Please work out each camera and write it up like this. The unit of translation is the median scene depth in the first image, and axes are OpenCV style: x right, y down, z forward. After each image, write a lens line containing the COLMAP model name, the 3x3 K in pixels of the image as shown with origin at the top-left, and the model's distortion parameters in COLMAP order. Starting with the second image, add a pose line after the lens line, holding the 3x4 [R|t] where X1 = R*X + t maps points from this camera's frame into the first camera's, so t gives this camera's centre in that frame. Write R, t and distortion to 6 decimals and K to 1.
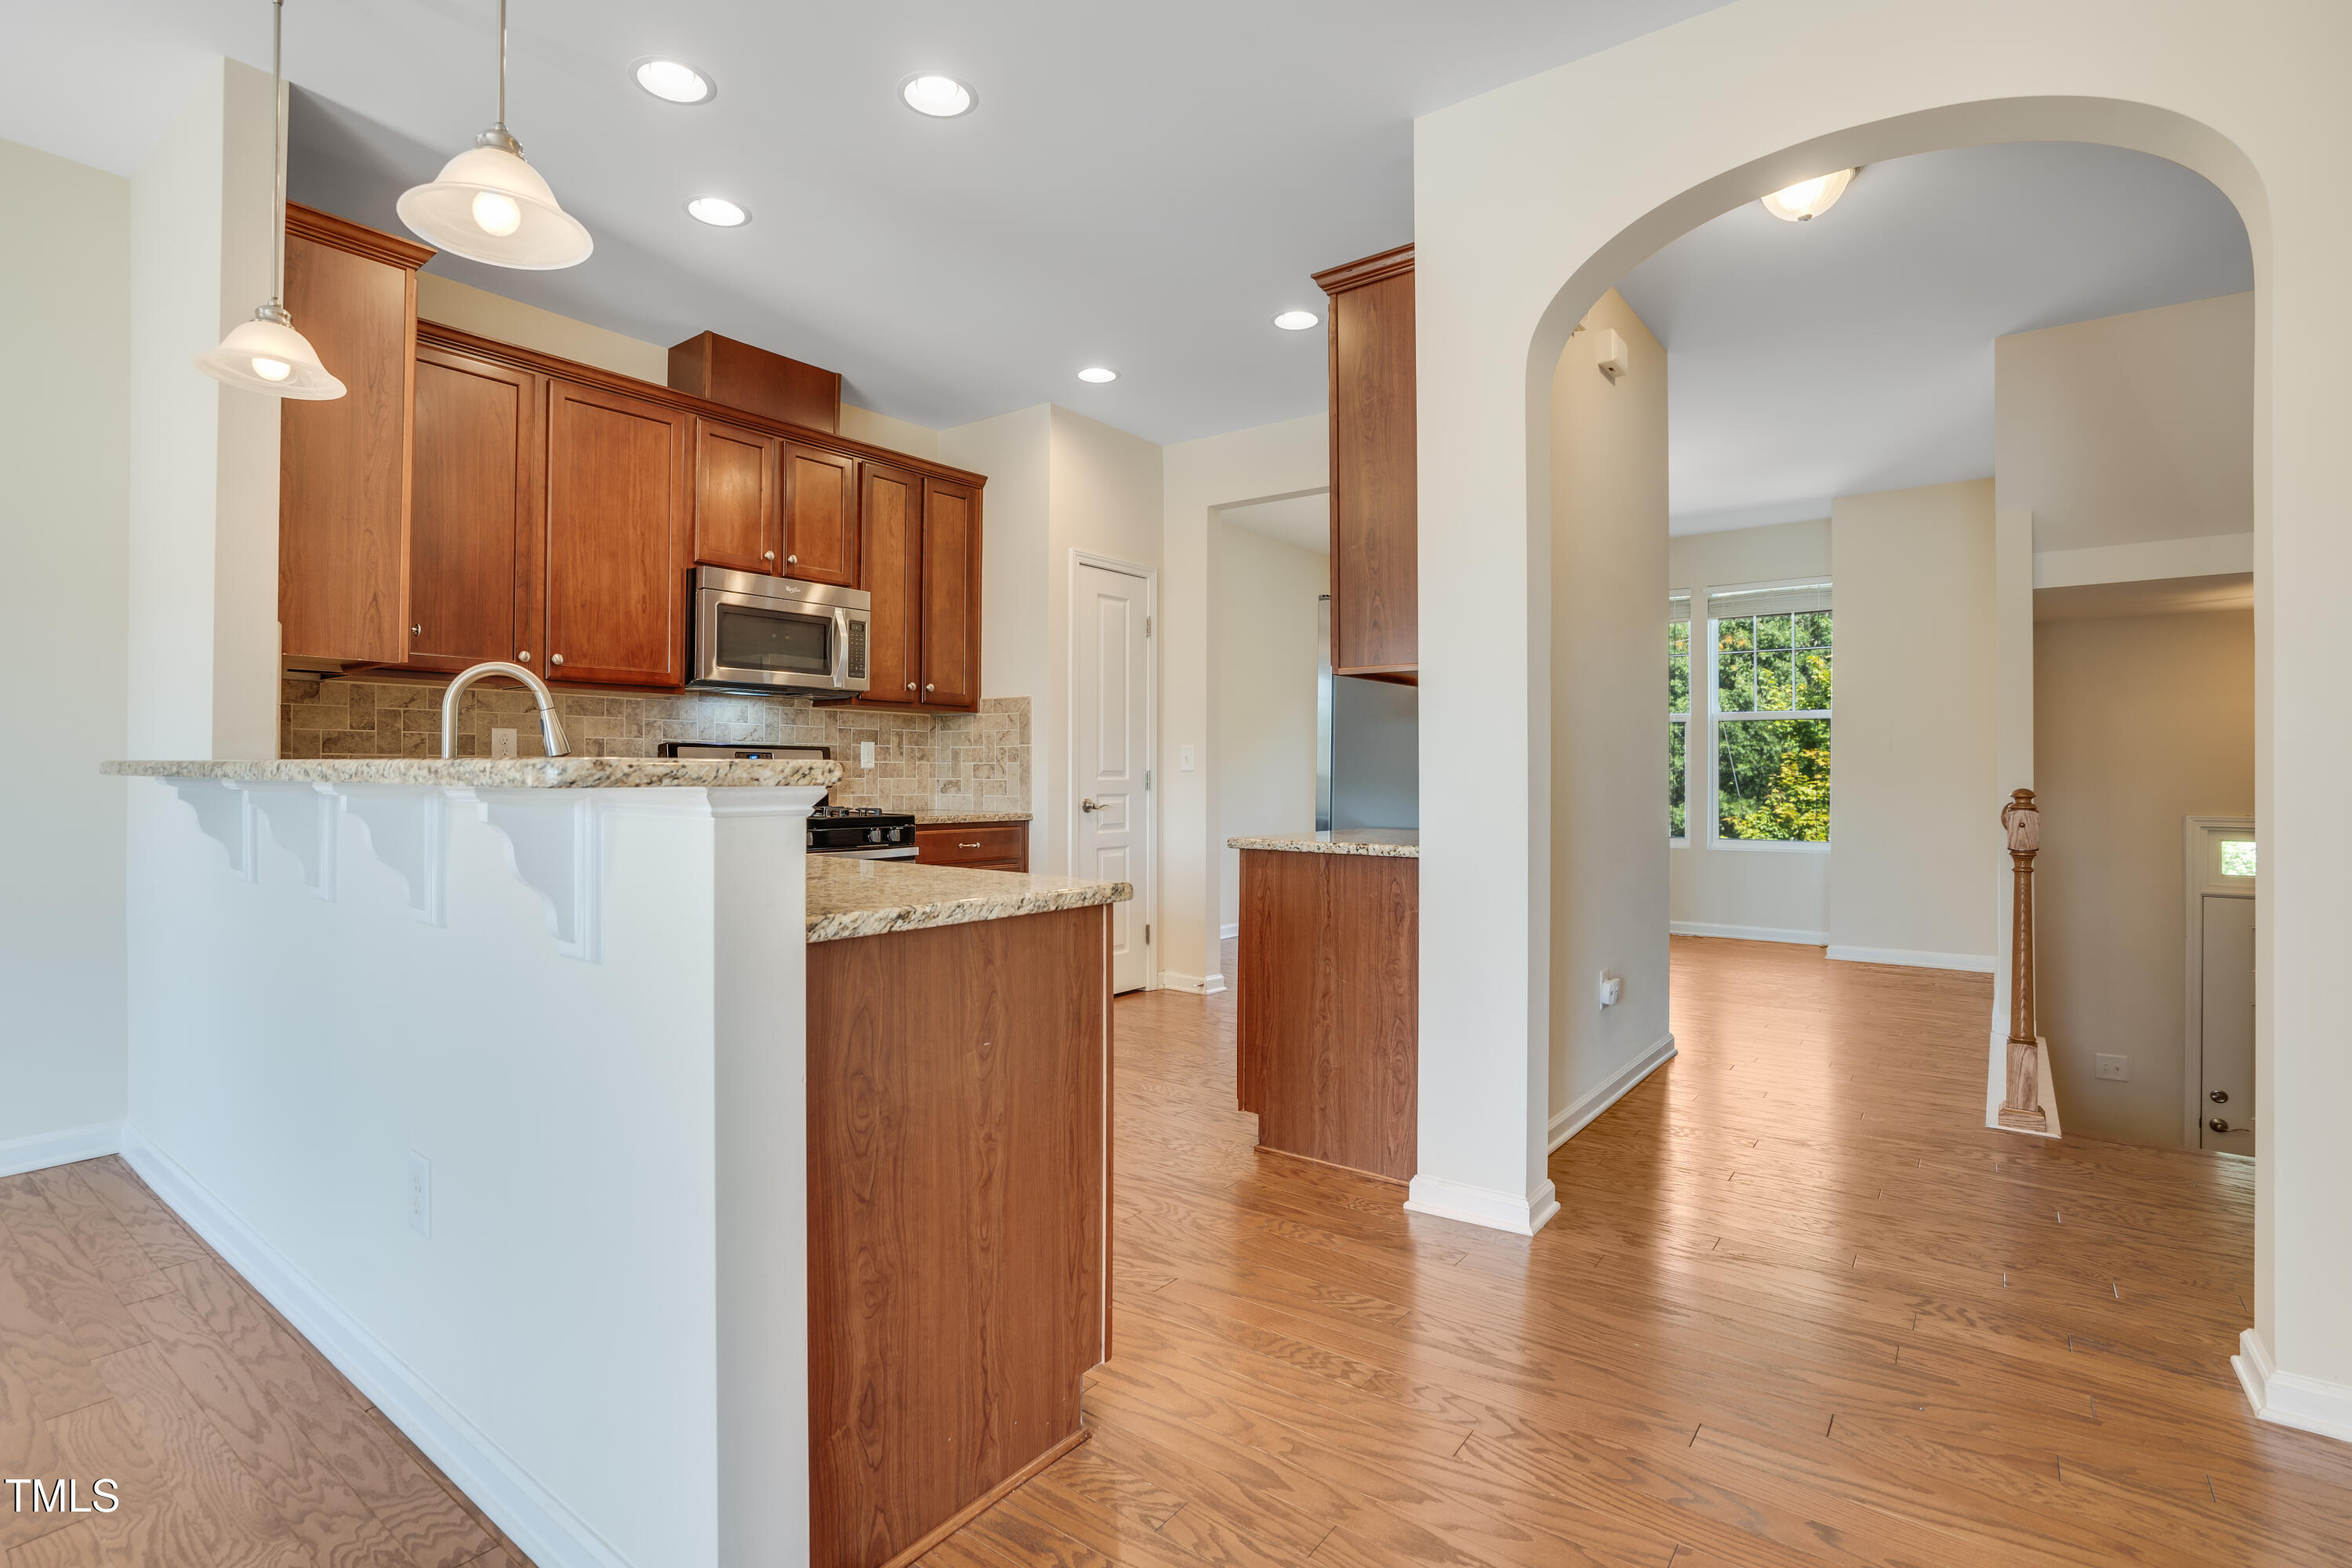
lens RADIAL K [[1127.5, 0, 1160.3], [0, 1127.5, 779.8], [0, 0, 1]] dist [-0.056956, 0.022836]
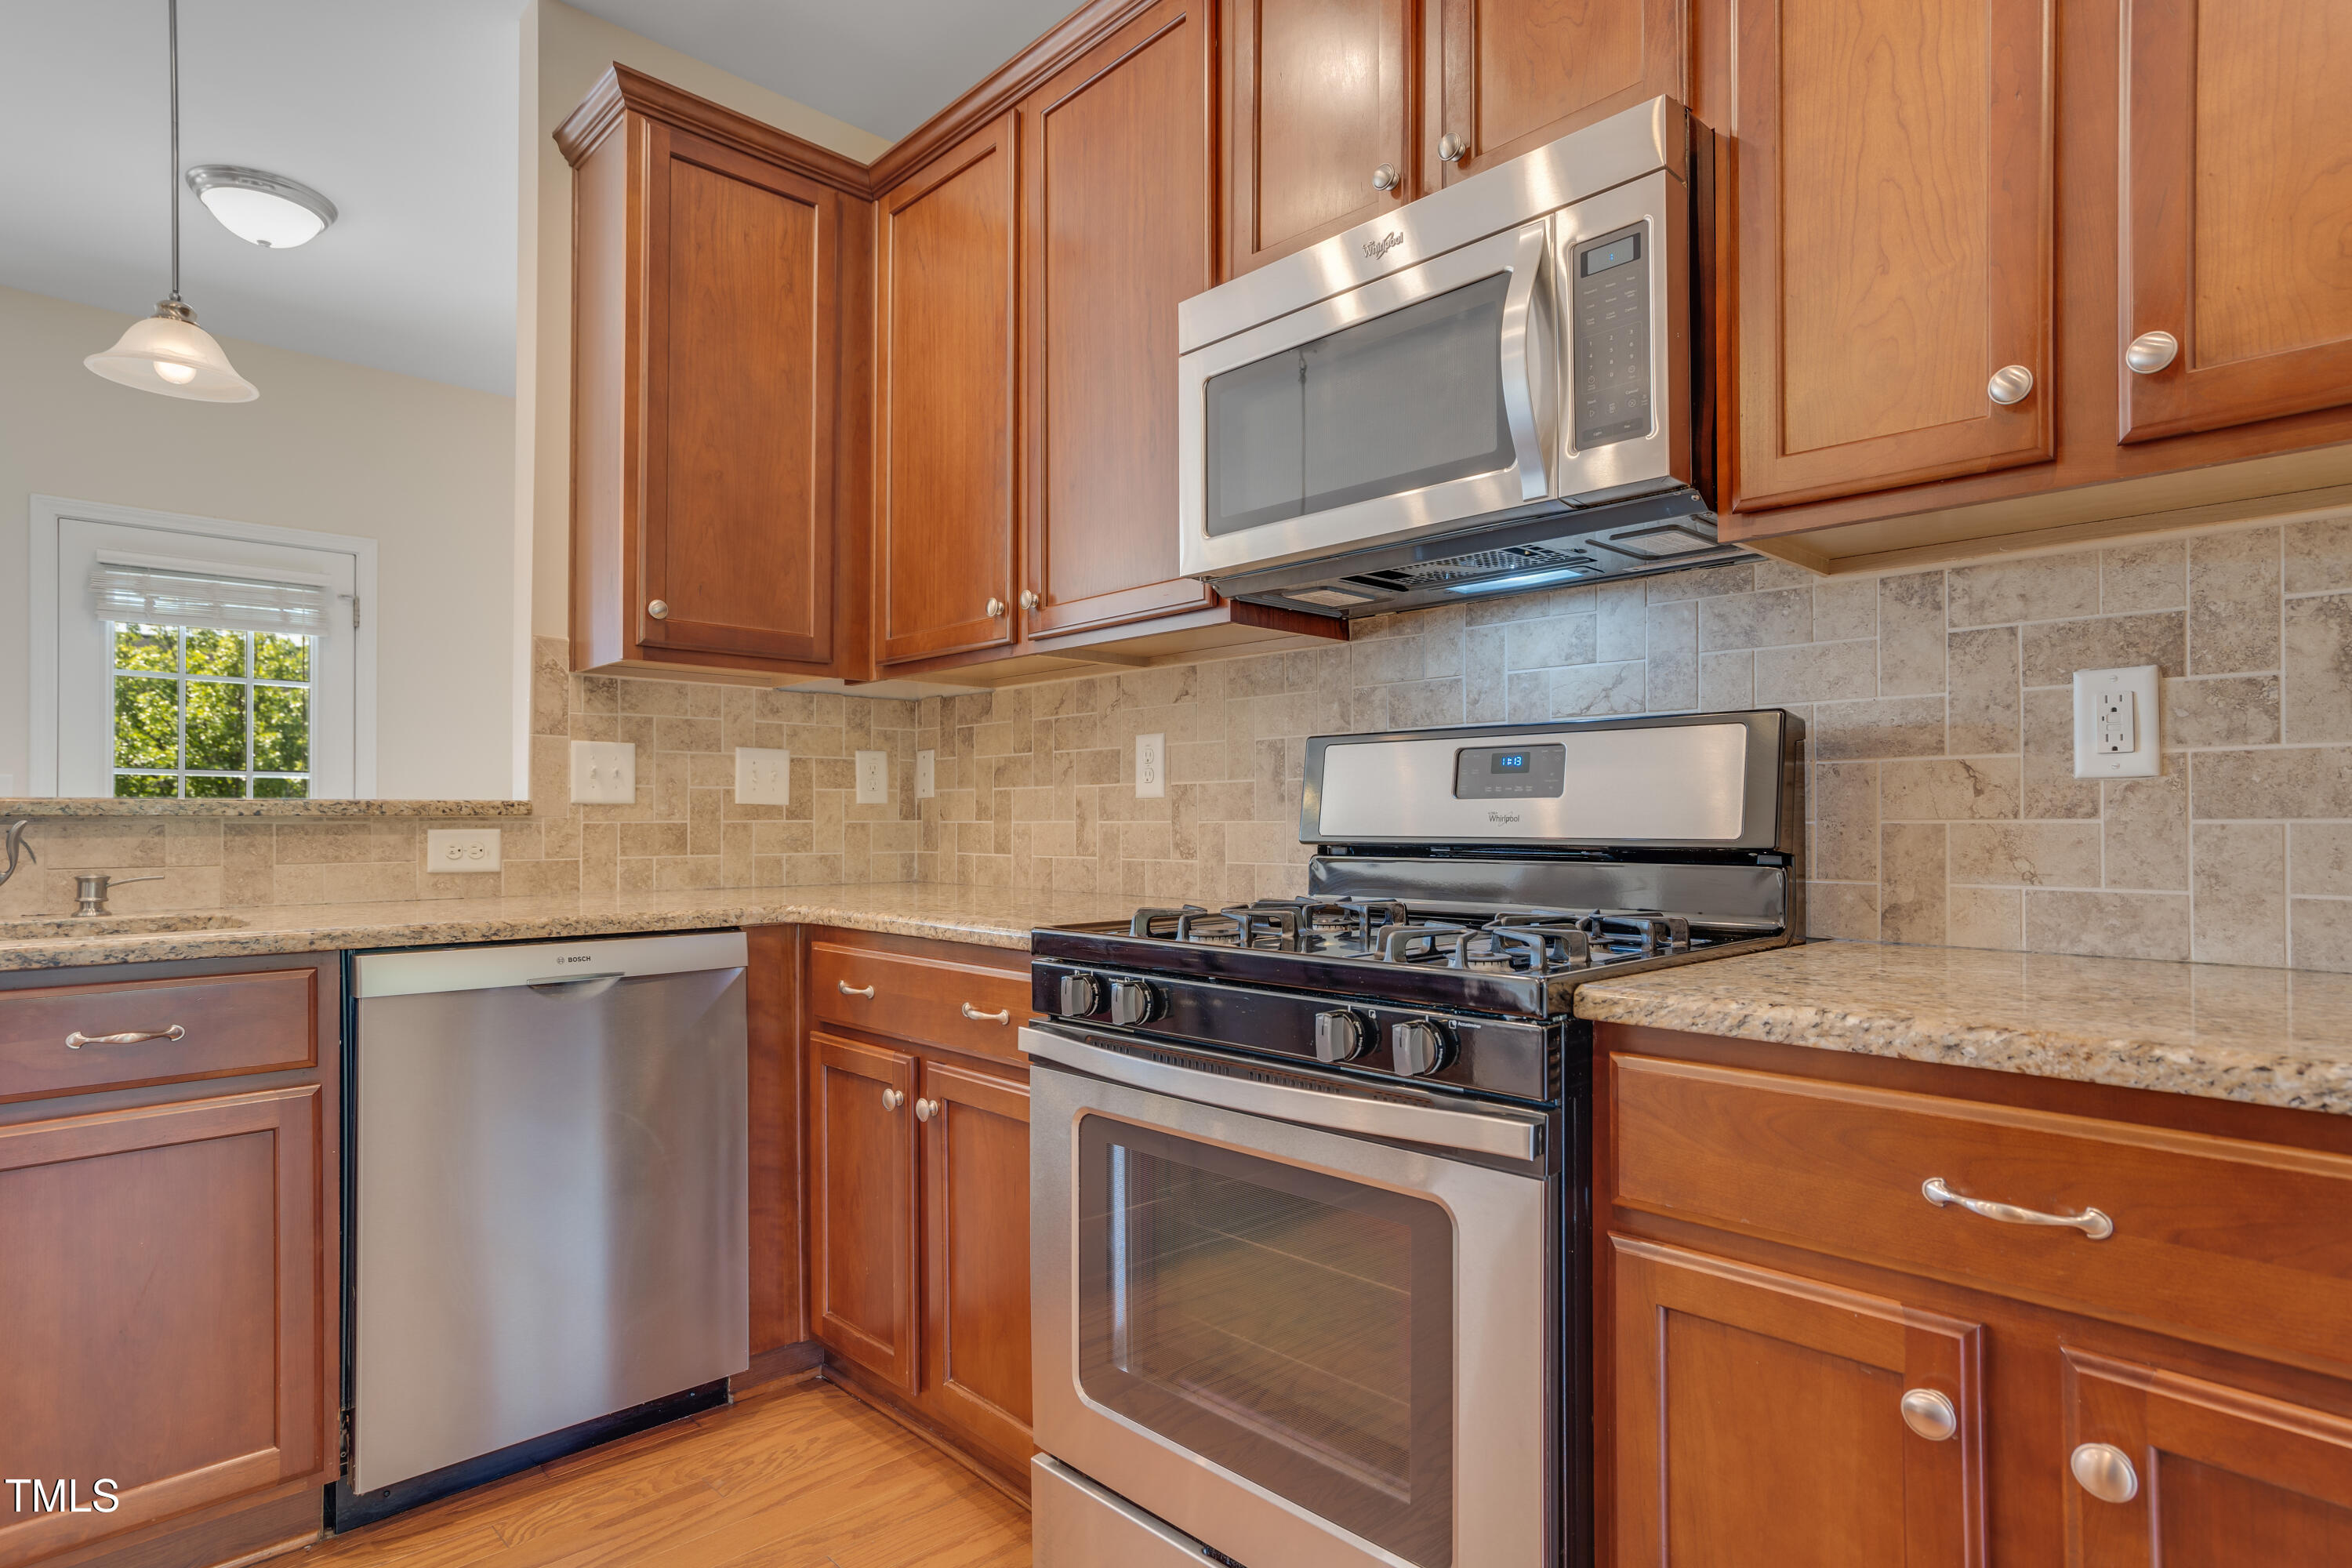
lens RADIAL K [[1280.8, 0, 1174.6], [0, 1280.8, 811.5], [0, 0, 1]] dist [-0.023388, 0.030115]
pose [[-0.165680, -0.011996, -0.986107, 0.054203], [-0.003675, 0.999927, -0.011547, 0.000879], [0.986173, 0.001711, -0.165712, 1.115912]]
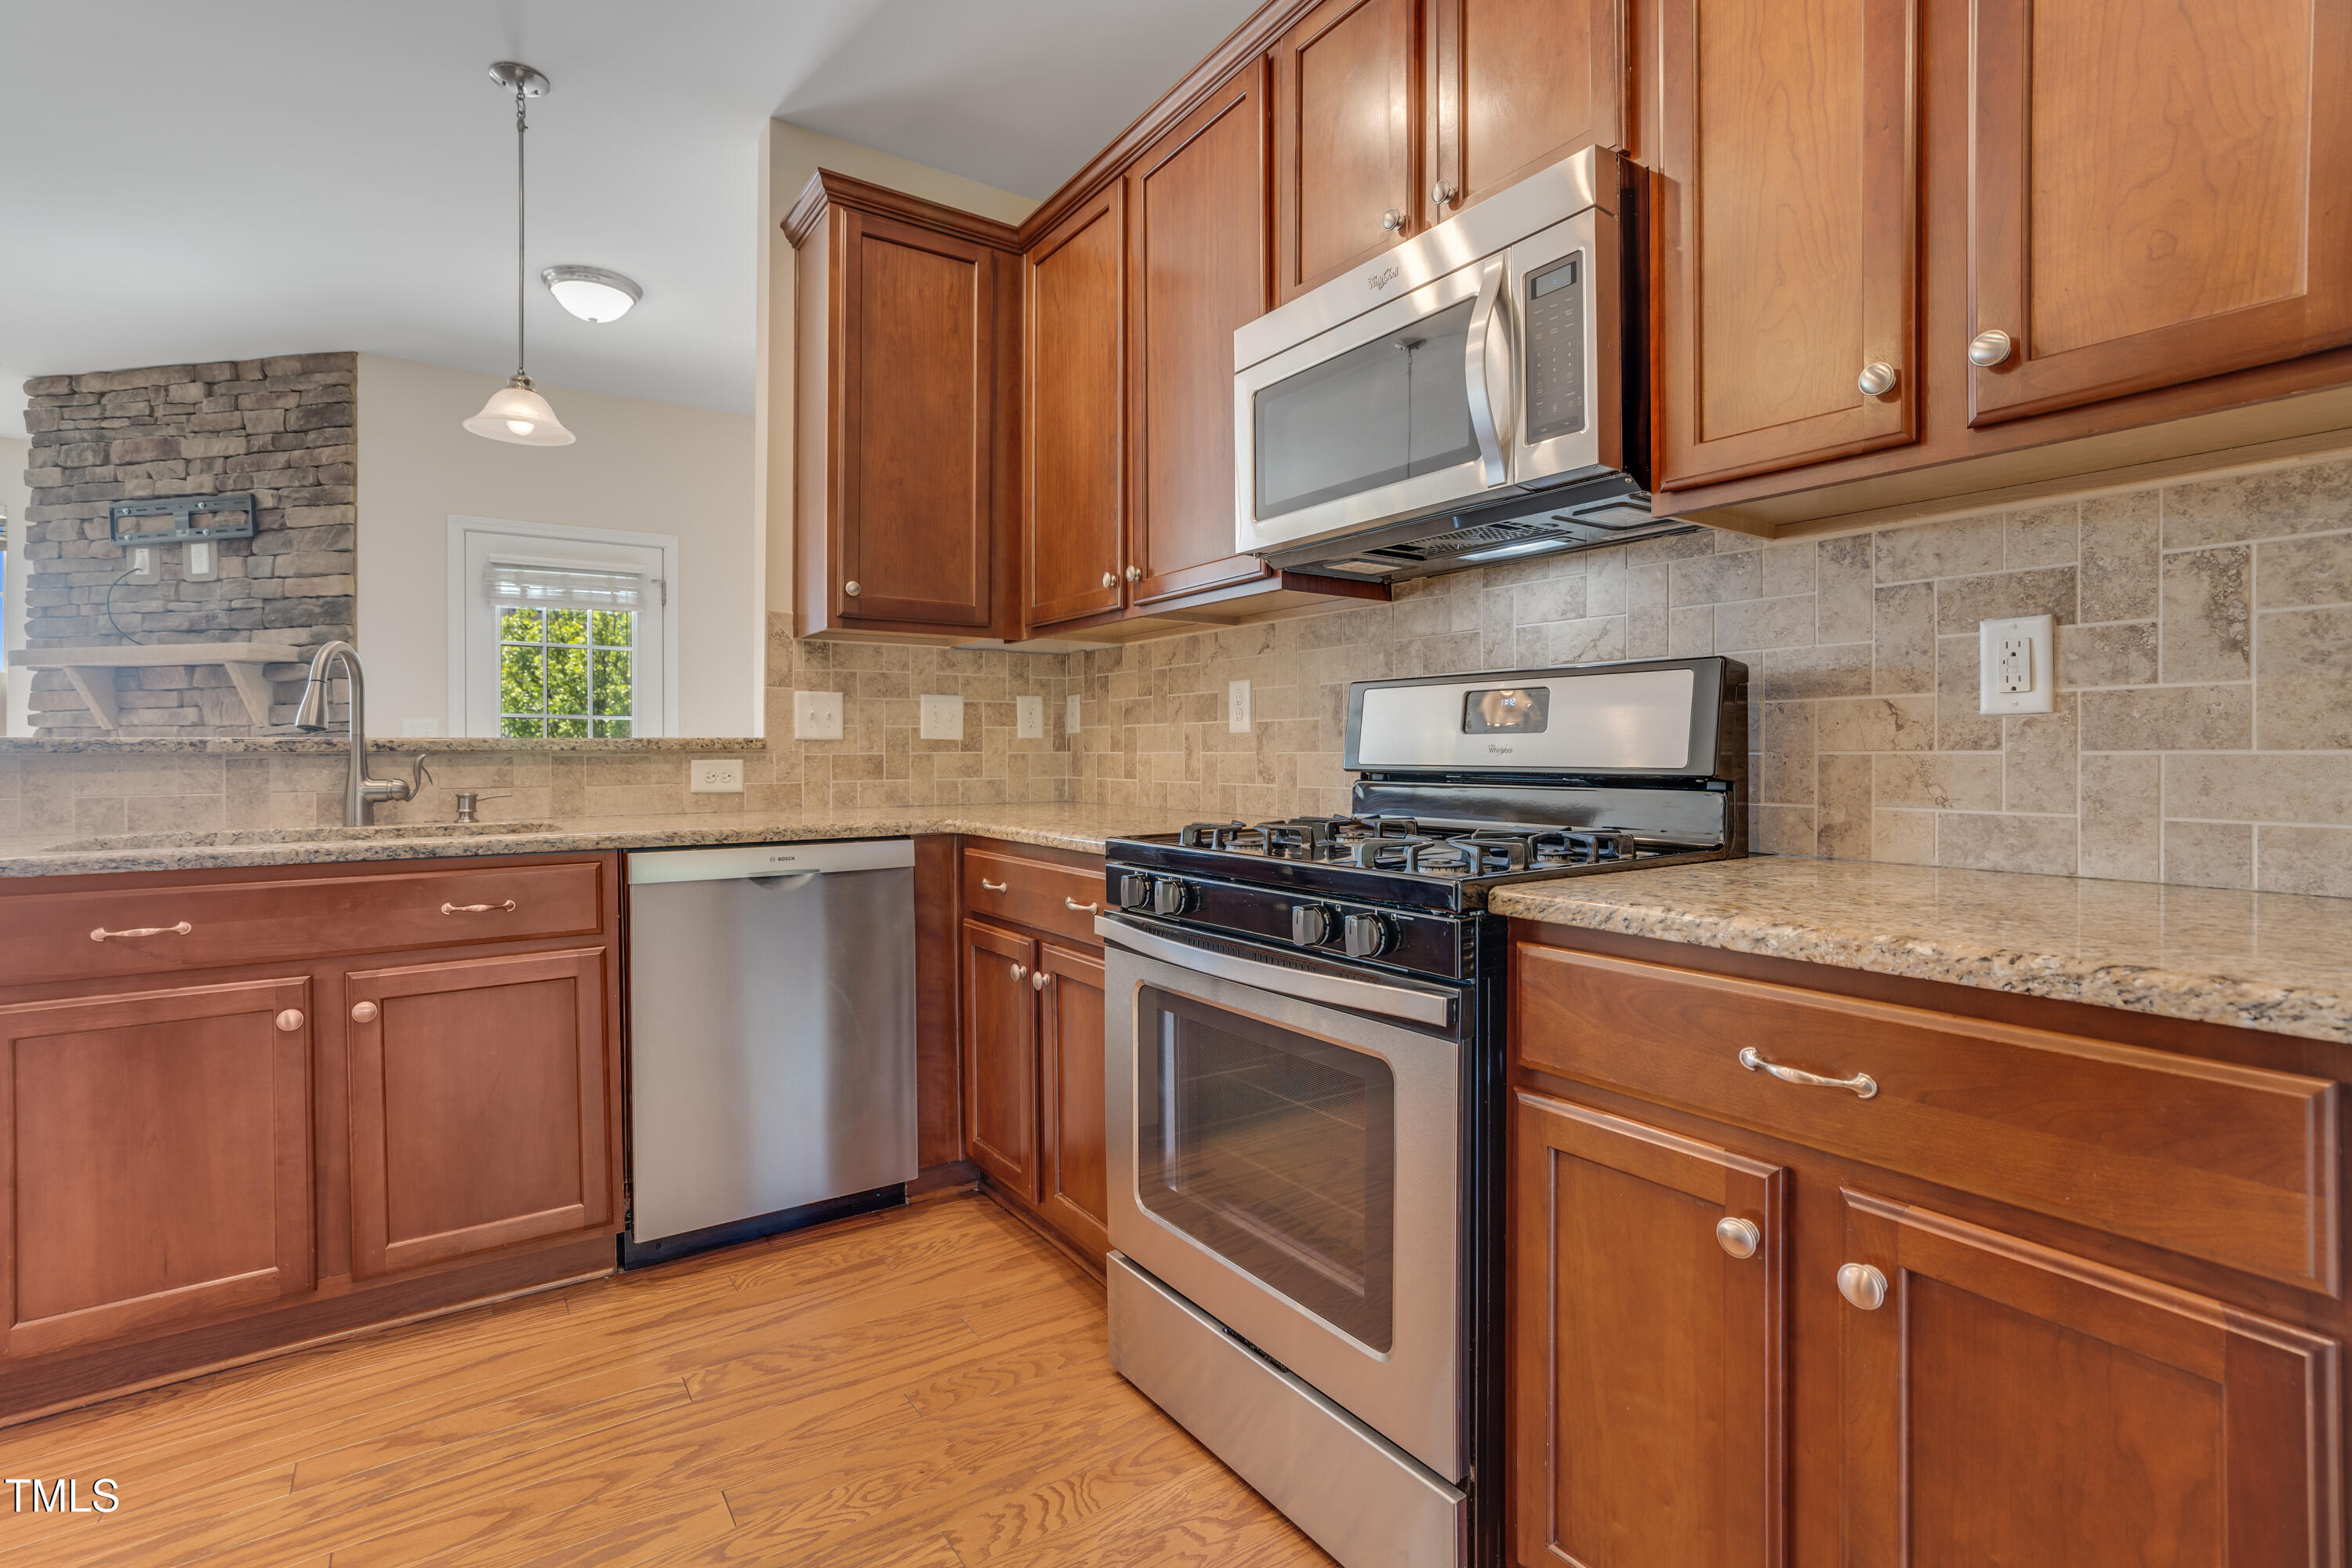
lens RADIAL K [[1107.8, 0, 1167.1], [0, 1107.8, 757.9], [0, 0, 1]] dist [-0.038338, 0.026897]
pose [[-0.323240, 0.002035, -0.946315, 0.074260], [-0.002124, 0.999994, 0.002876, -0.000193], [0.946315, 0.002939, -0.323233, 1.174015]]
